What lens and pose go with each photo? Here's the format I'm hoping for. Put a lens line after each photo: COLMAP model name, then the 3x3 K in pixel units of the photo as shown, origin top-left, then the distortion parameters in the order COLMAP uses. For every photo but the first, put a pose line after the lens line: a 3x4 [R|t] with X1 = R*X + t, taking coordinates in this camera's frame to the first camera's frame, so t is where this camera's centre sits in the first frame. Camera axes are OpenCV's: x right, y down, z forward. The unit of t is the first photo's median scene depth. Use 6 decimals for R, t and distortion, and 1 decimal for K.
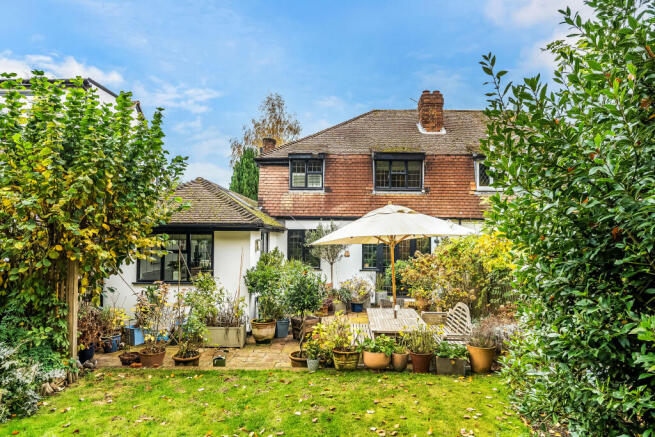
lens RADIAL K [[405.6, 0, 330.0], [0, 405.6, 220.5], [0, 0, 1]] dist [0.003439, 0.001249]
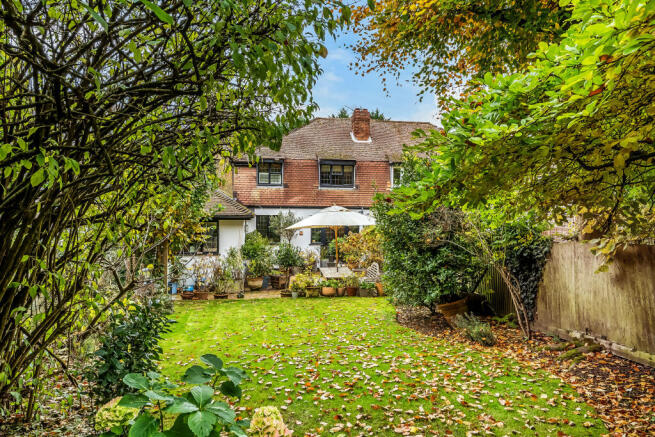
lens RADIAL K [[505.3, 0, 327.2], [0, 505.3, 219.1], [0, 0, 1]] dist [-0.001593, -0.000643]
pose [[0.985272, -0.002707, 0.170975, -0.164520], [-0.009358, 0.997523, 0.069716, -0.087590], [-0.170740, -0.070289, 0.982806, -0.720657]]
